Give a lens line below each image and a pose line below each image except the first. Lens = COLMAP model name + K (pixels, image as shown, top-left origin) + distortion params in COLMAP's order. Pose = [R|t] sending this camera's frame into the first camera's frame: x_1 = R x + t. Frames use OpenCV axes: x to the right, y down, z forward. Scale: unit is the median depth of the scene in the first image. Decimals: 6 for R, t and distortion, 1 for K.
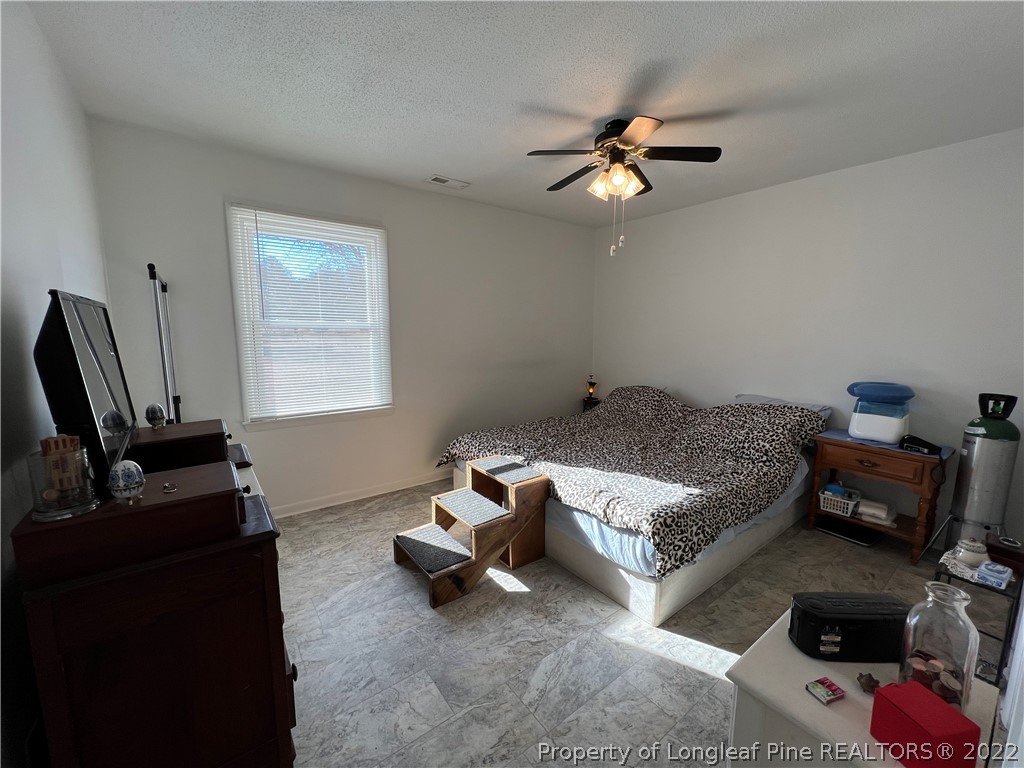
lens RADIAL K [[413.4, 0, 512.0], [0, 413.4, 384.0], [0, 0, 1]] dist [0.001525, -0.000204]
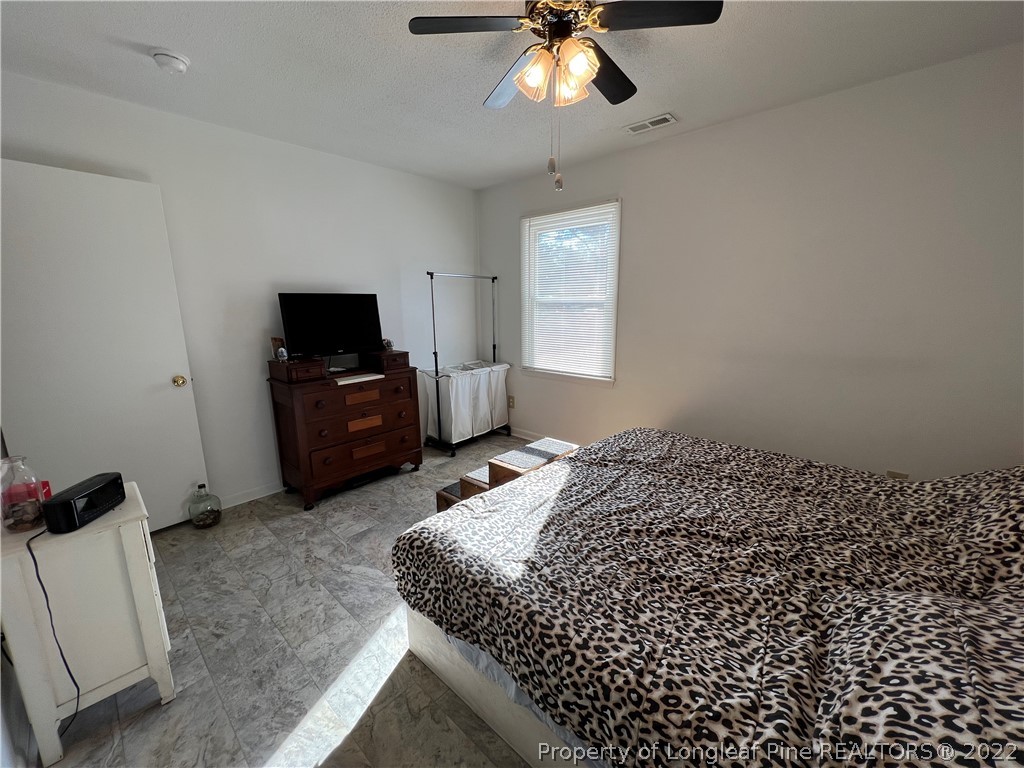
lens RADIAL K [[413.4, 0, 512.0], [0, 413.4, 384.0], [0, 0, 1]] dist [0.001525, -0.000204]
pose [[0.168509, 0.181337, -0.968877, 0.929132], [-0.122568, 0.979158, 0.161944, -0.100436], [0.978050, 0.091464, 0.187223, 0.825213]]
